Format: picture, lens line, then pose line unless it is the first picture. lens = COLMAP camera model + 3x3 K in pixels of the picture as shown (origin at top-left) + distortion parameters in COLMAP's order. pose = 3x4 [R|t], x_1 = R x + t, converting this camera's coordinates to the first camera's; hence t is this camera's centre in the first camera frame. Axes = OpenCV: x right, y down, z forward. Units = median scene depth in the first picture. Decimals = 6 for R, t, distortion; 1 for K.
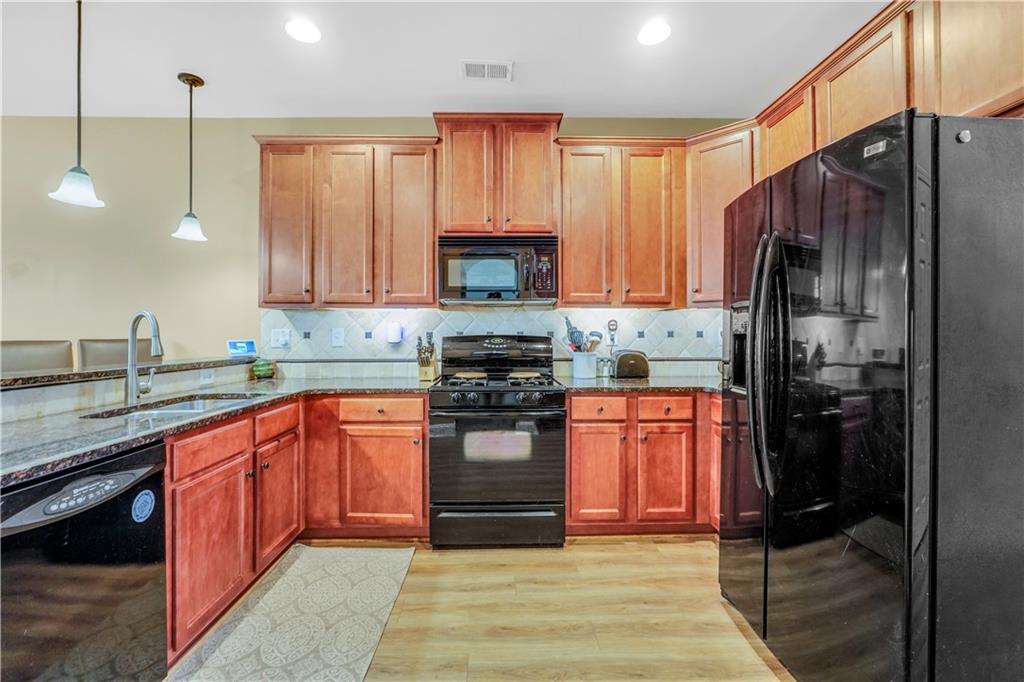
lens RADIAL K [[441.5, 0, 515.4], [0, 441.5, 332.3], [0, 0, 1]] dist [-0.017632, 0.006702]
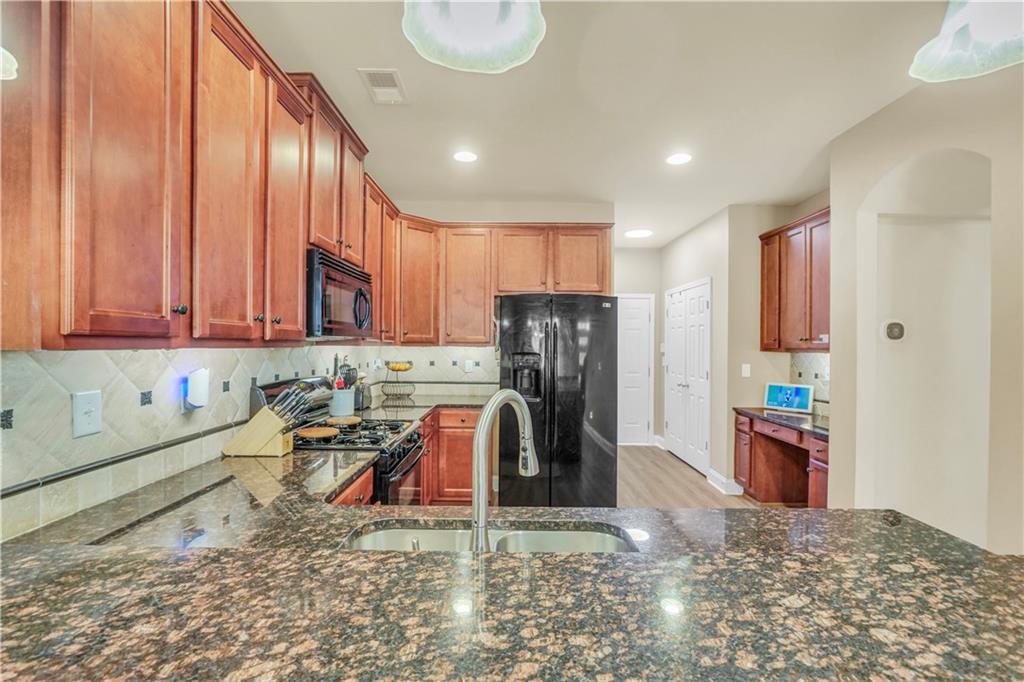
lens RADIAL K [[441.5, 0, 503.1], [0, 441.5, 344.4], [0, 0, 1]] dist [-0.017632, 0.006702]
pose [[0.037237, -0.000037, 0.999306, -0.869050], [-0.013193, 0.999913, 0.000528, -0.063215], [-0.999219, -0.013203, 0.037234, 0.643371]]
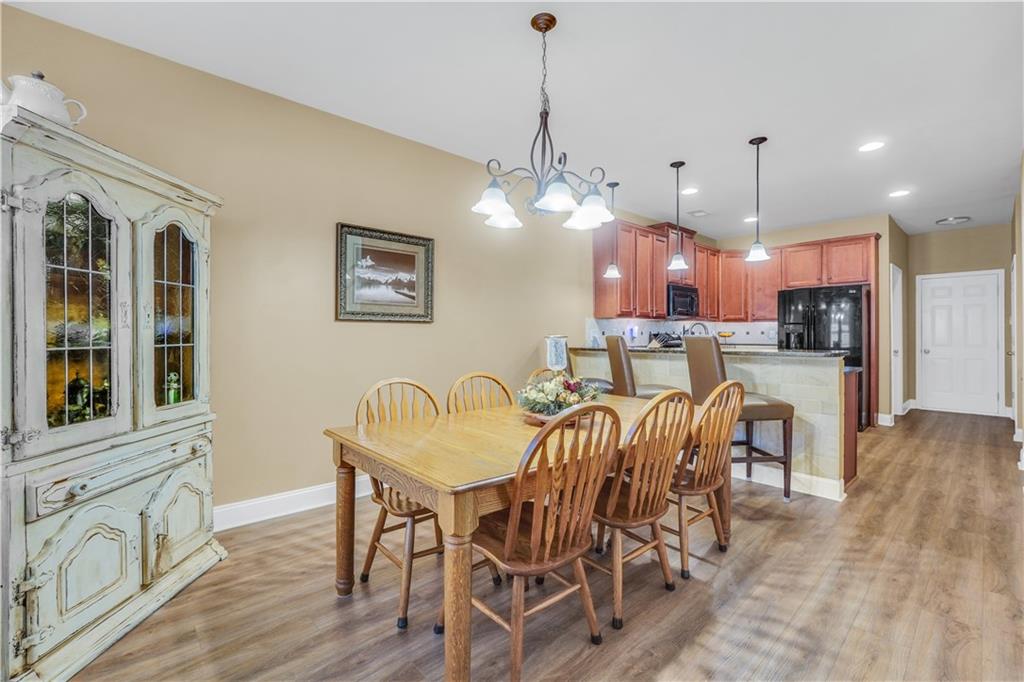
lens RADIAL K [[441.5, 0, 507.9], [0, 441.5, 335.3], [0, 0, 1]] dist [-0.017632, 0.006702]
pose [[0.757102, -0.003375, 0.653288, -2.003041], [-0.000848, 0.999981, 0.006149, 0.002923], [-0.653296, -0.005210, 0.757085, -0.040754]]
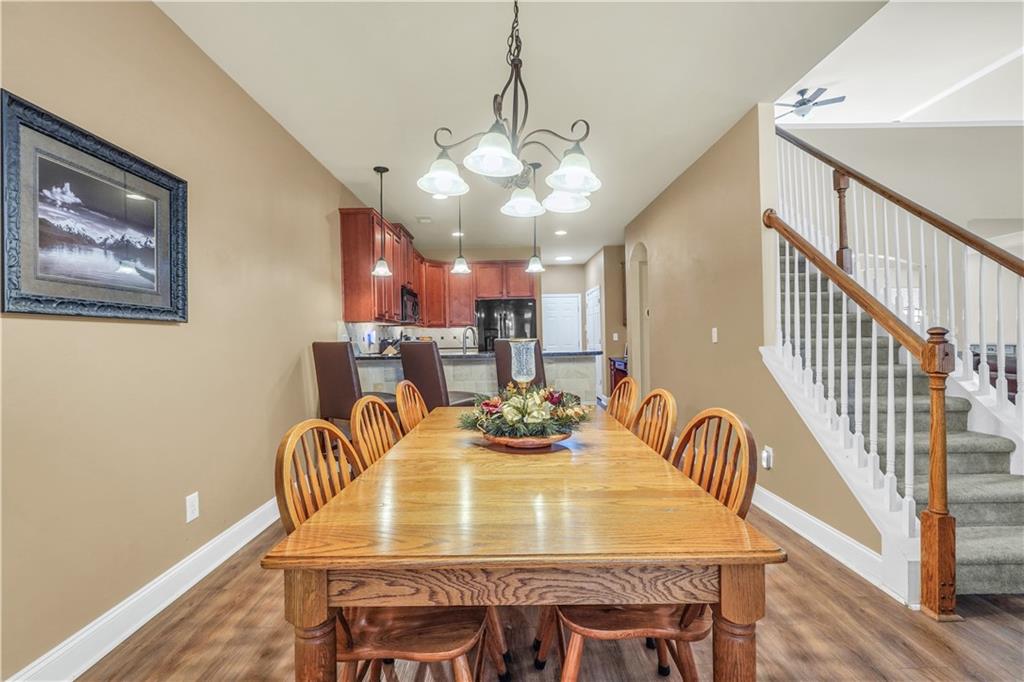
lens RADIAL K [[441.5, 0, 508.9], [0, 441.5, 342.9], [0, 0, 1]] dist [-0.017632, 0.006702]
pose [[0.022341, -0.012970, 0.999666, -2.067334], [0.010919, 0.999859, 0.012728, 0.004681], [-0.999691, 0.010631, 0.022479, 0.472563]]
